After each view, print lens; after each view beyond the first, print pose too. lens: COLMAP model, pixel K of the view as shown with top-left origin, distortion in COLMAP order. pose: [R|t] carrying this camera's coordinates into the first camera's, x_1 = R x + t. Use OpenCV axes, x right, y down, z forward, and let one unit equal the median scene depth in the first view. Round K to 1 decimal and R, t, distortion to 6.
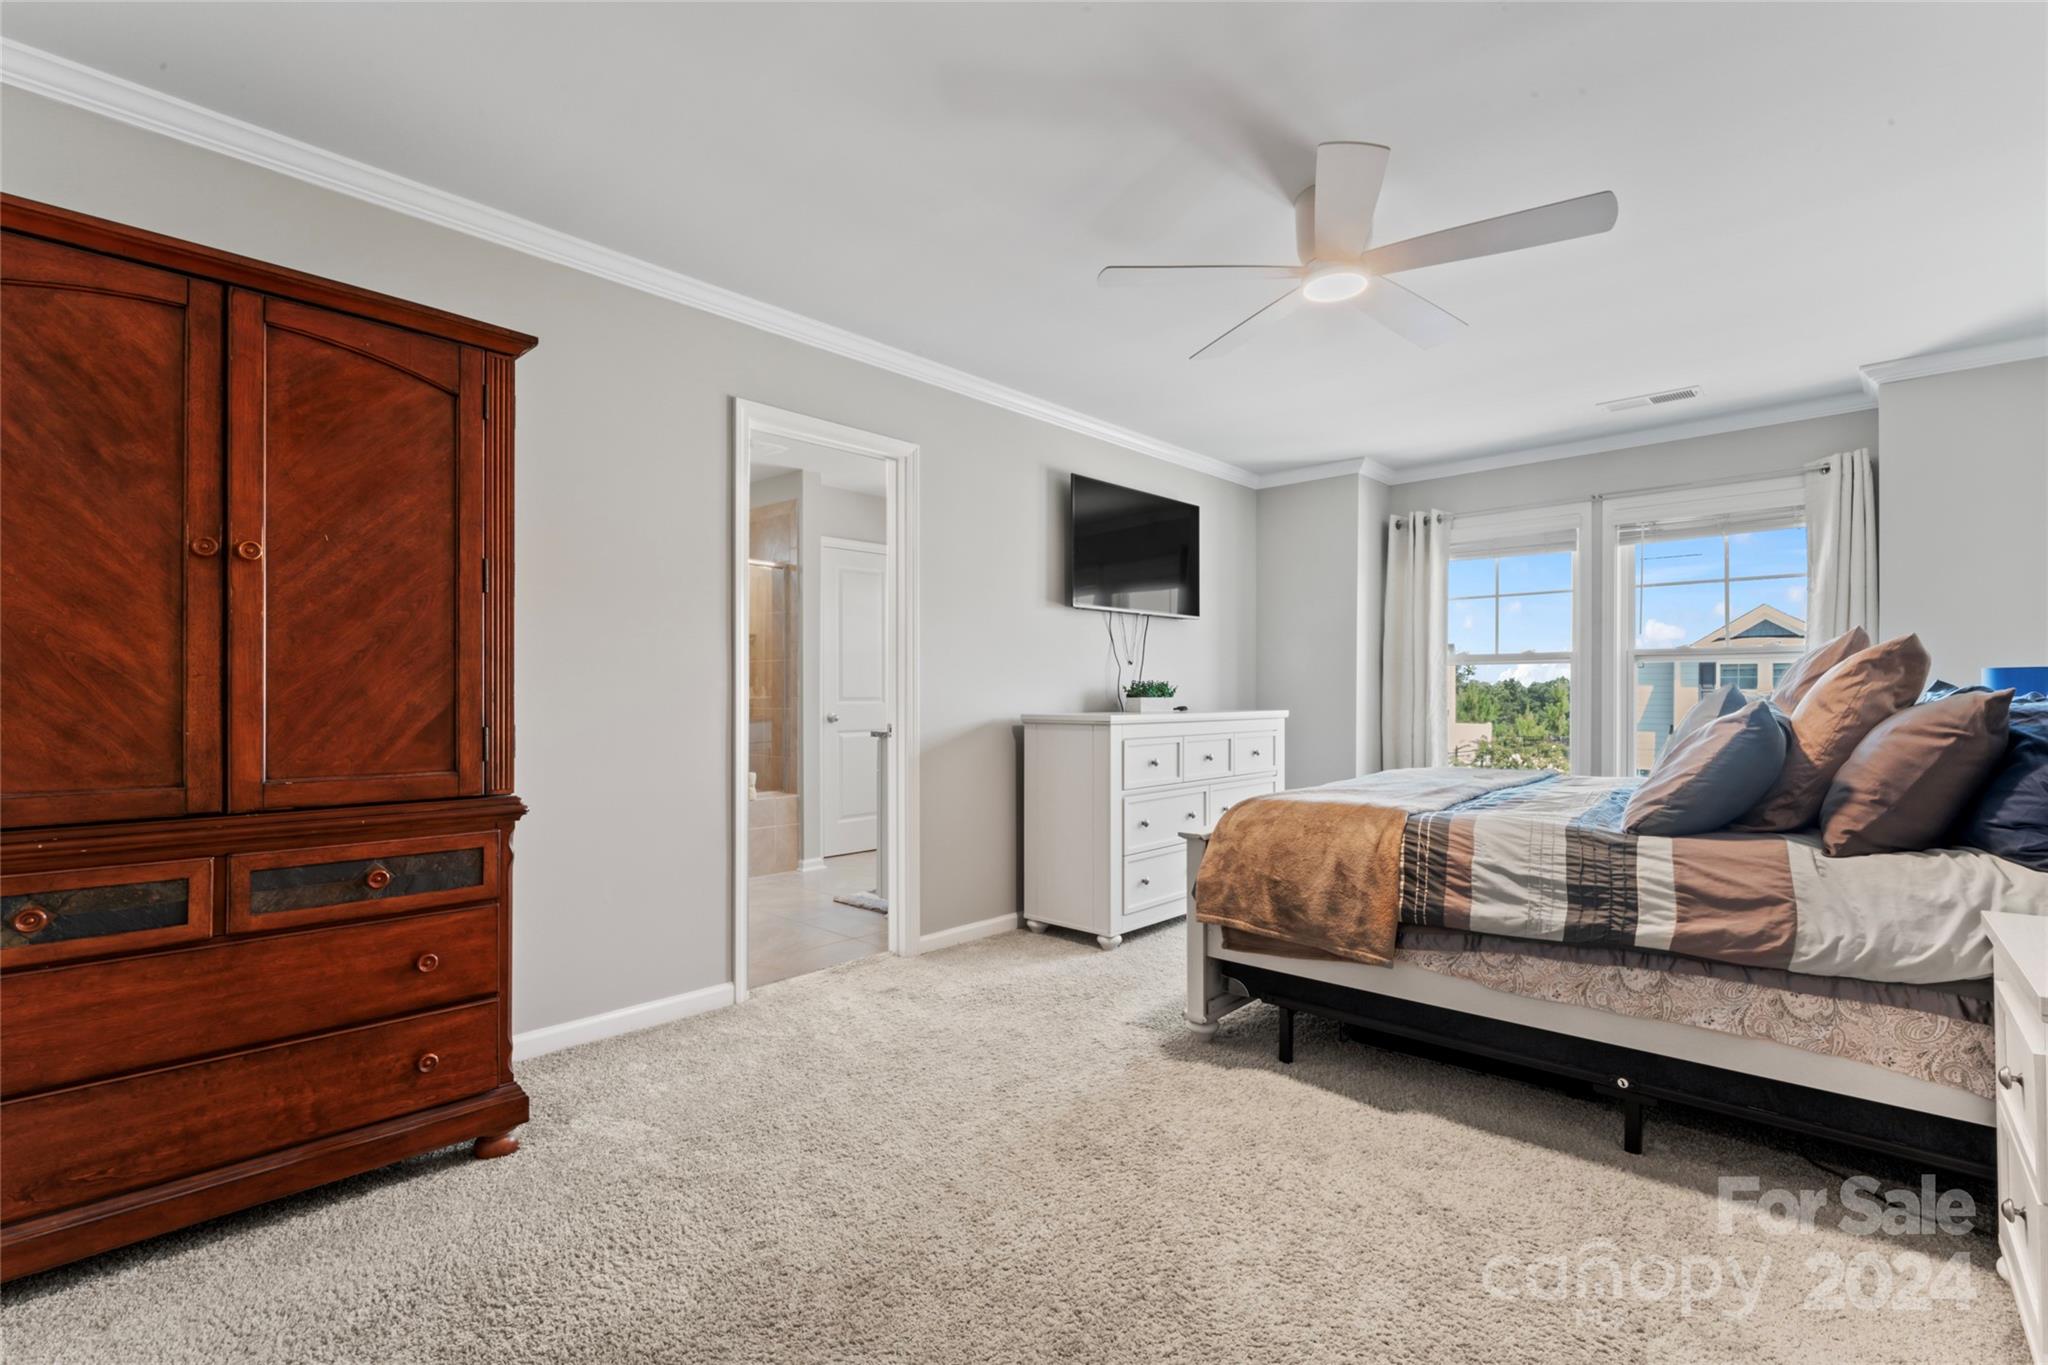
lens RADIAL K [[913.0, 0, 1013.5], [0, 913.0, 695.0], [0, 0, 1]] dist [-0.003242, -0.000870]
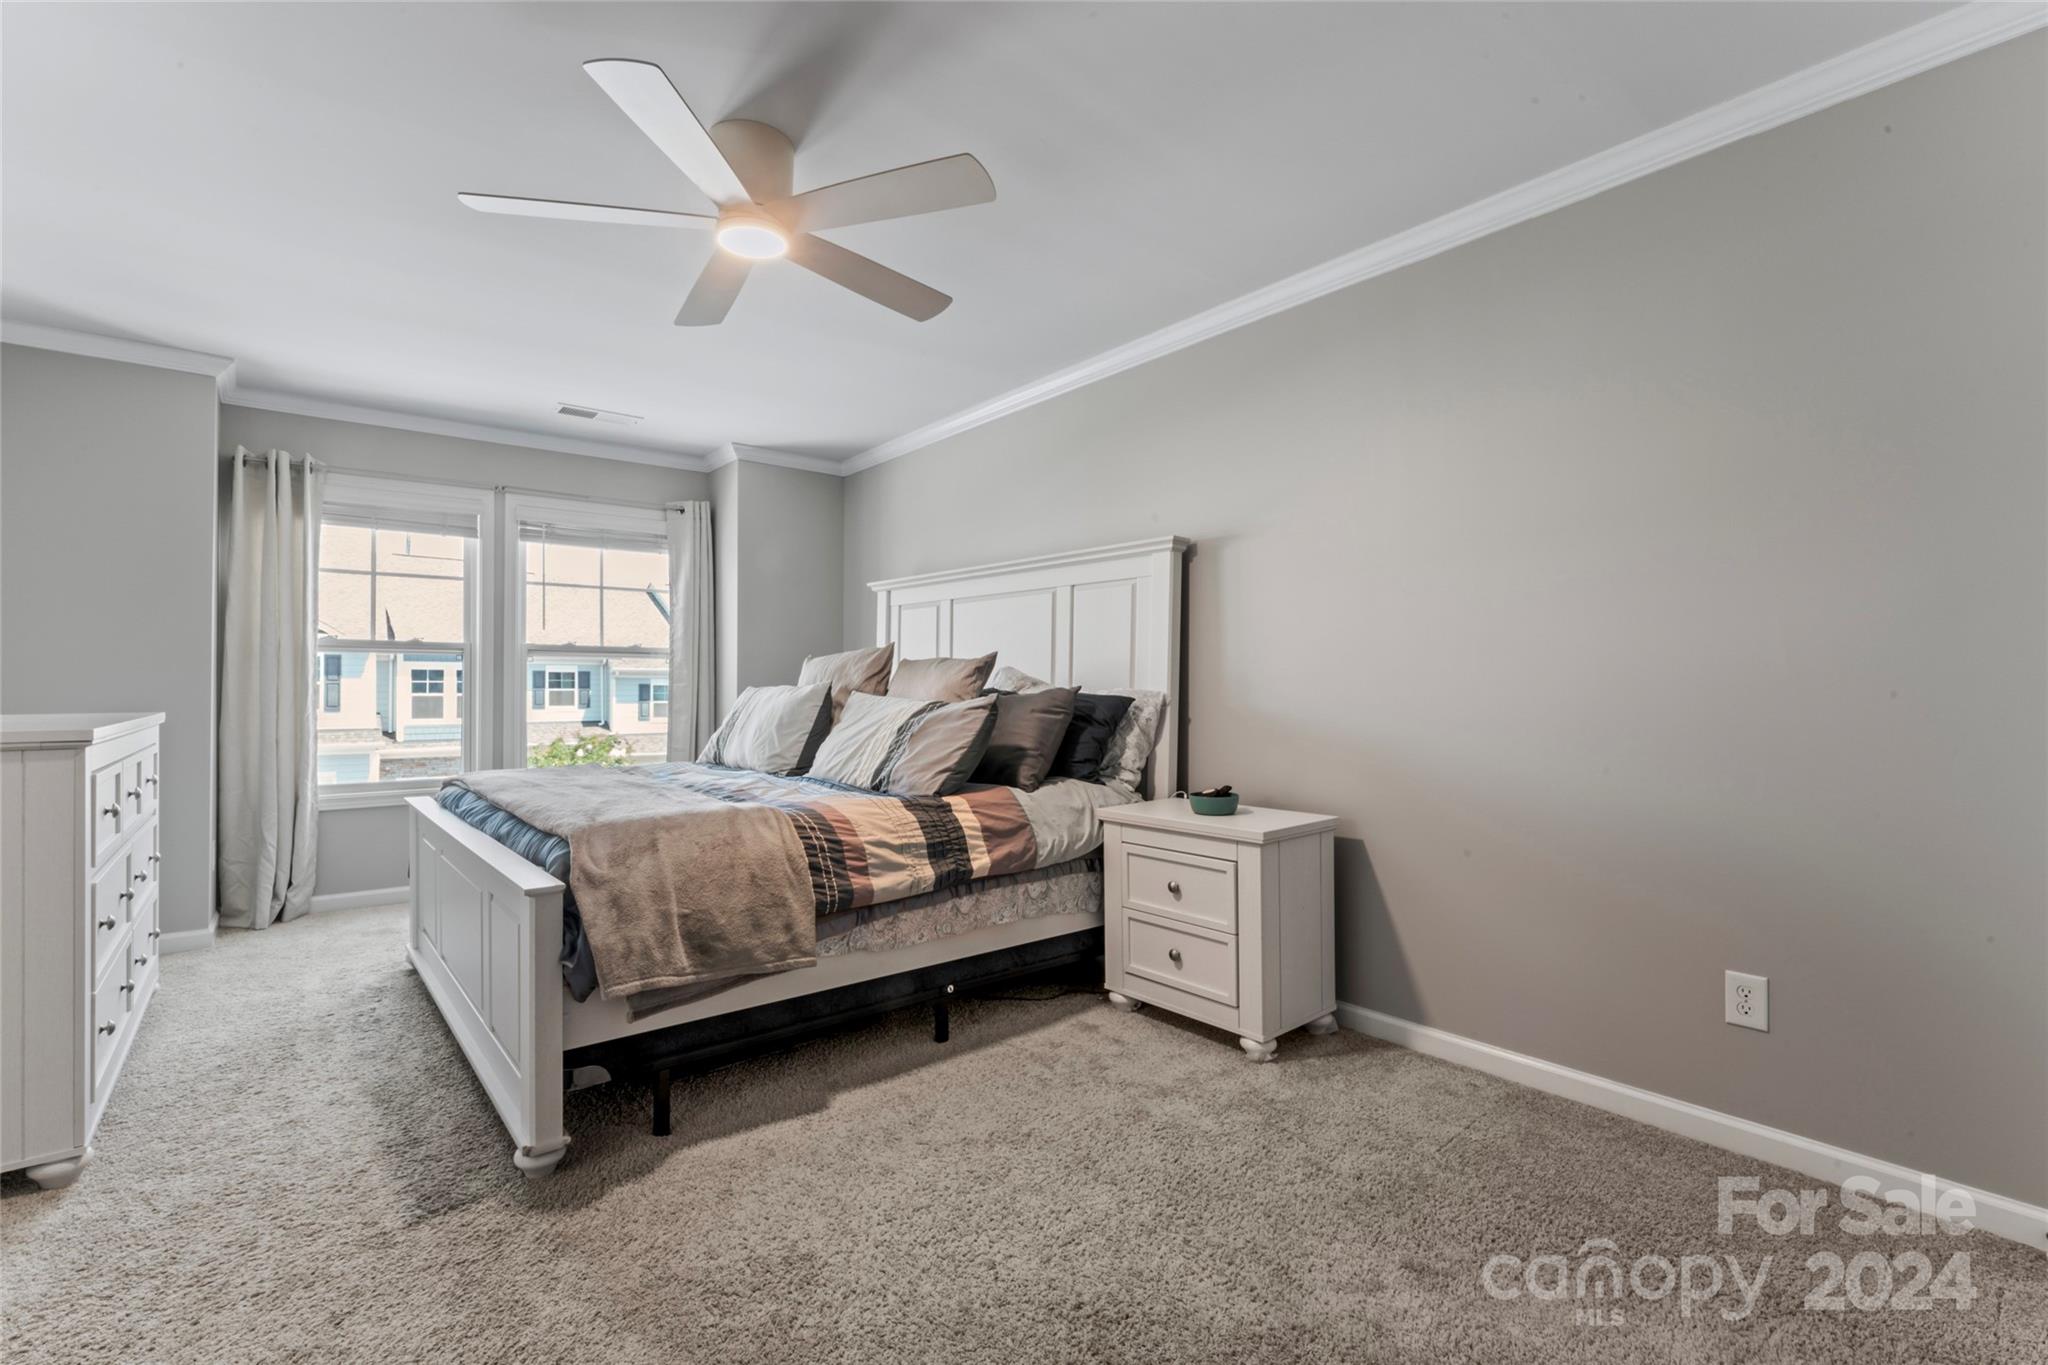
lens RADIAL K [[913.0, 0, 1013.8], [0, 913.0, 682.6], [0, 0, 1]] dist [-0.003242, -0.000870]
pose [[0.142613, 0.005511, 0.989763, -0.554767], [-0.000458, 0.999985, -0.005502, -0.002470], [-0.989778, 0.000331, 0.142614, 0.664995]]
